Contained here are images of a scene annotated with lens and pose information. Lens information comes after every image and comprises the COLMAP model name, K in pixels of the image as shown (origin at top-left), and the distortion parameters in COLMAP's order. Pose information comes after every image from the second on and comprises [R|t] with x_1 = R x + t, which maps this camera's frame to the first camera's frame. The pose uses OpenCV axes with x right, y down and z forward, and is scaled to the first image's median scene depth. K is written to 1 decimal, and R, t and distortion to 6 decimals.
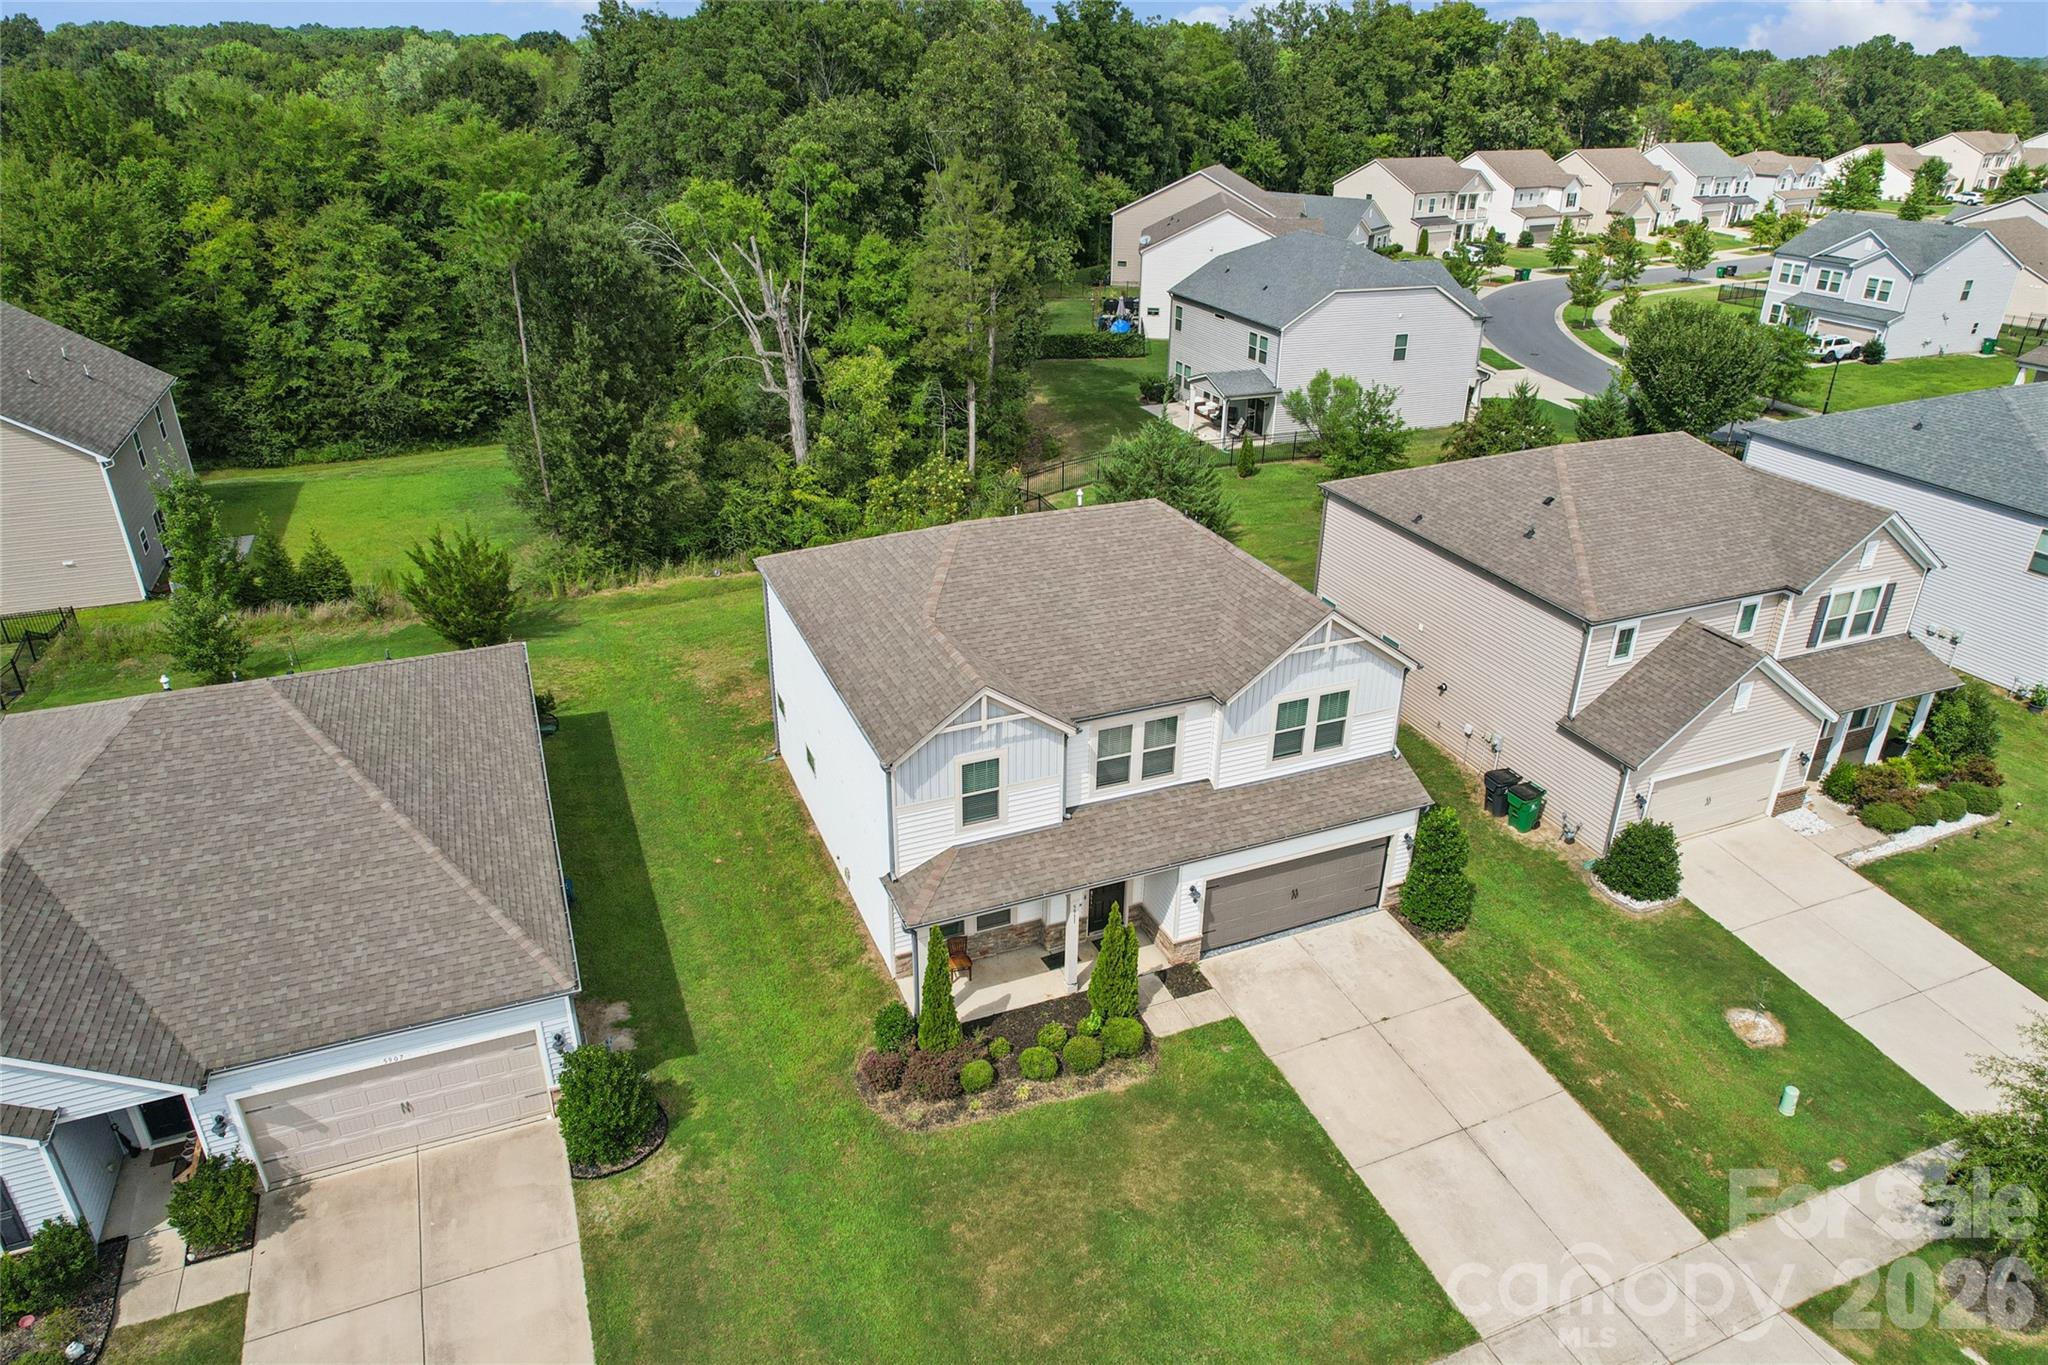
lens RADIAL K [[1302.9, 0, 1026.5], [0, 1302.9, 717.8], [0, 0, 1]] dist [-0.028392, 0.000323]
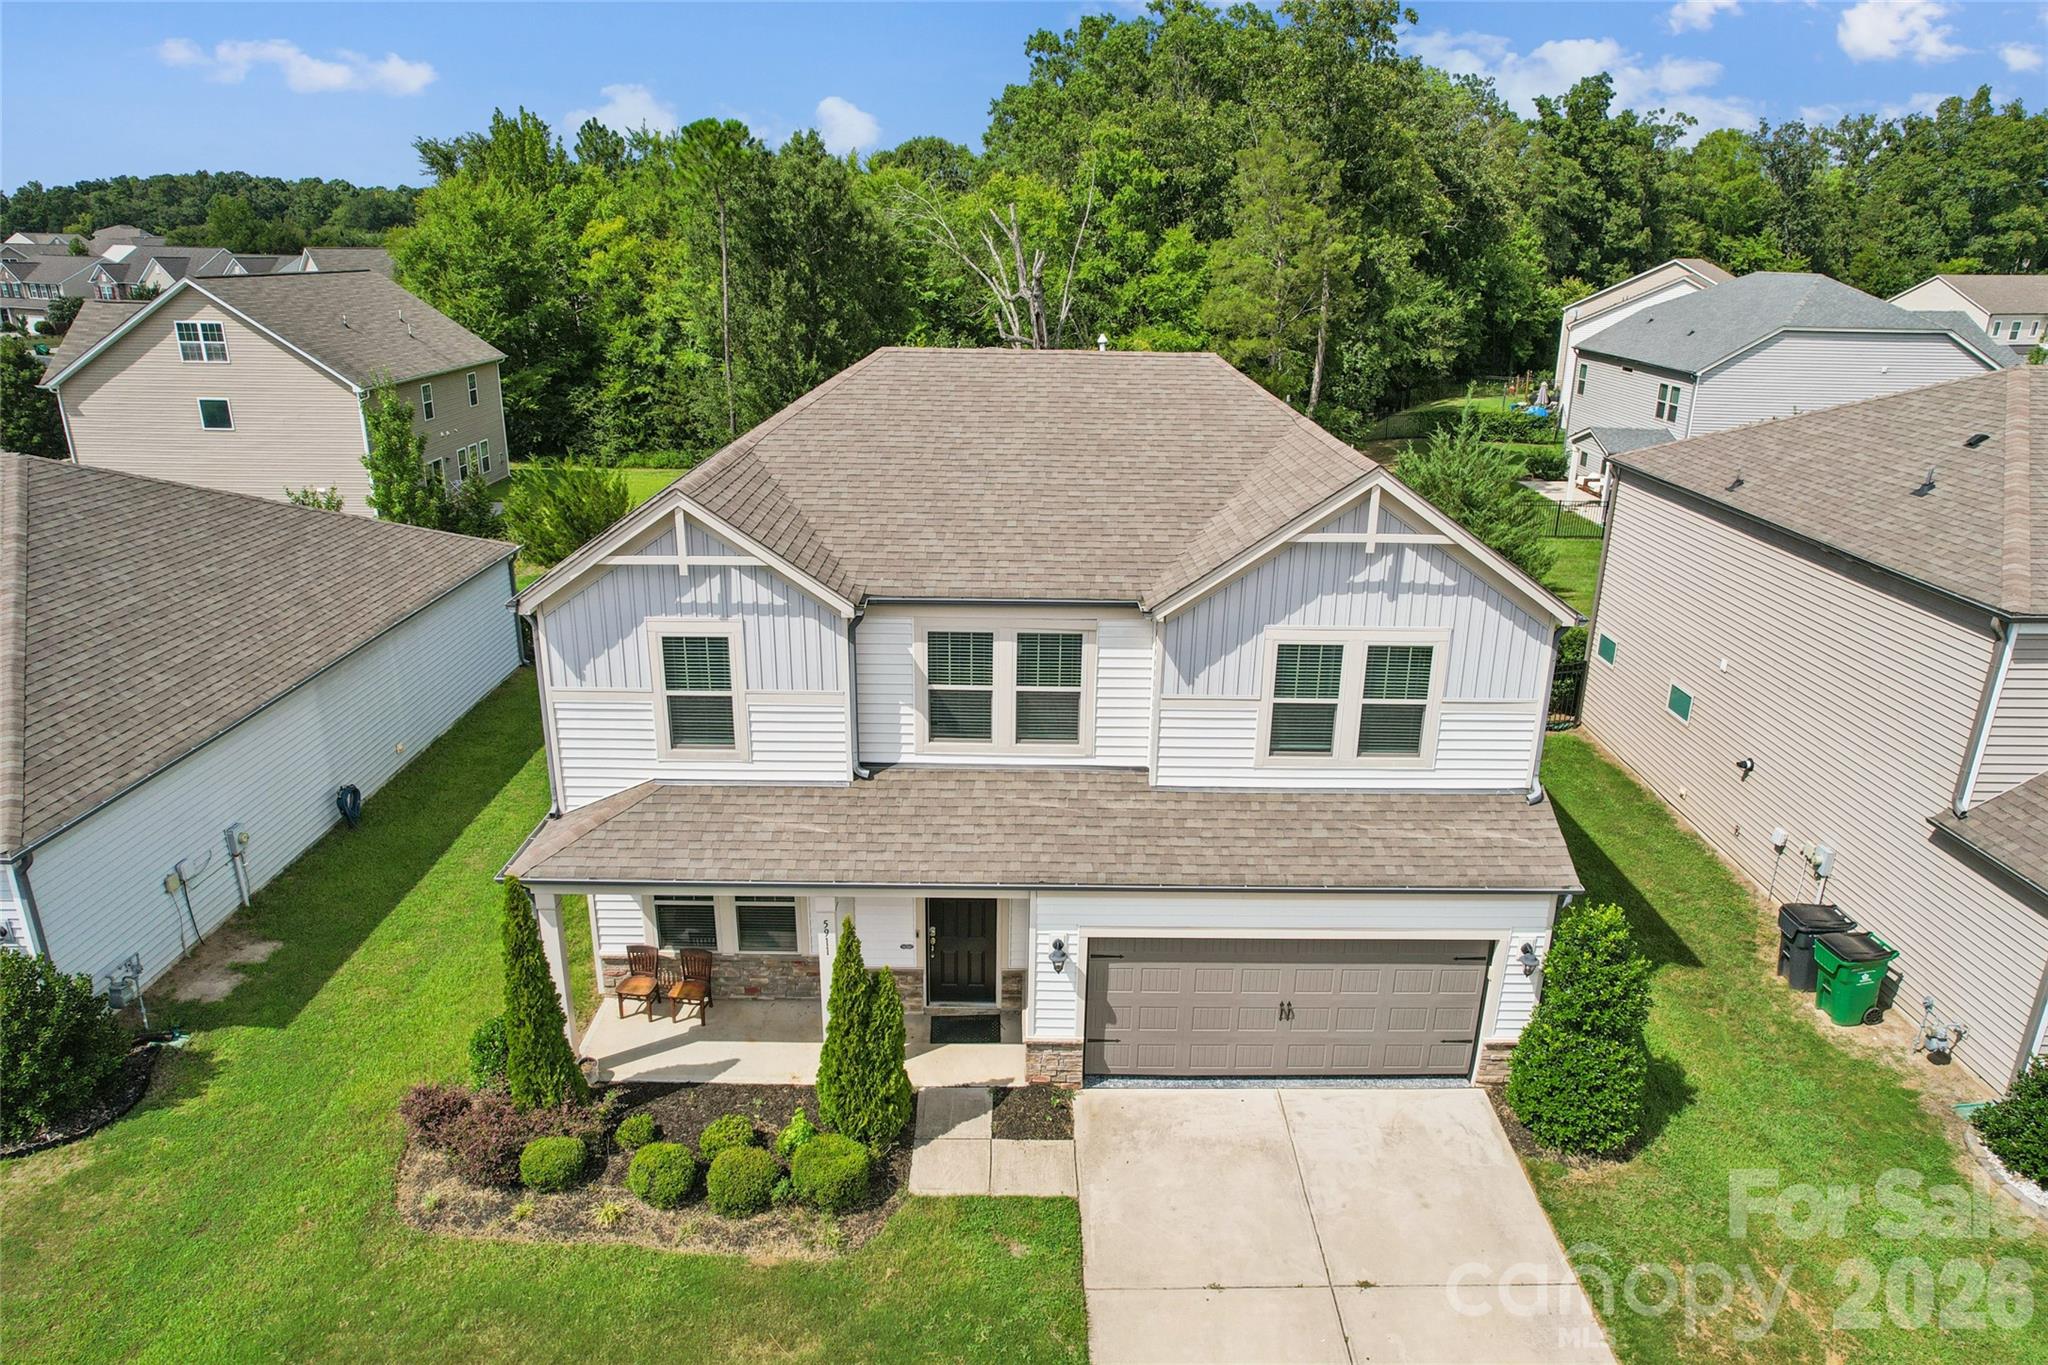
lens RADIAL K [[1307.7, 0, 1018.7], [0, 1307.7, 709.5], [0, 0, 1]] dist [-0.070236, 0.064385]
pose [[0.924561, 0.135430, -0.356153, 0.268782], [-0.179721, 0.979197, -0.094200, 0.080162], [0.335986, 0.151102, 0.929667, 0.423655]]
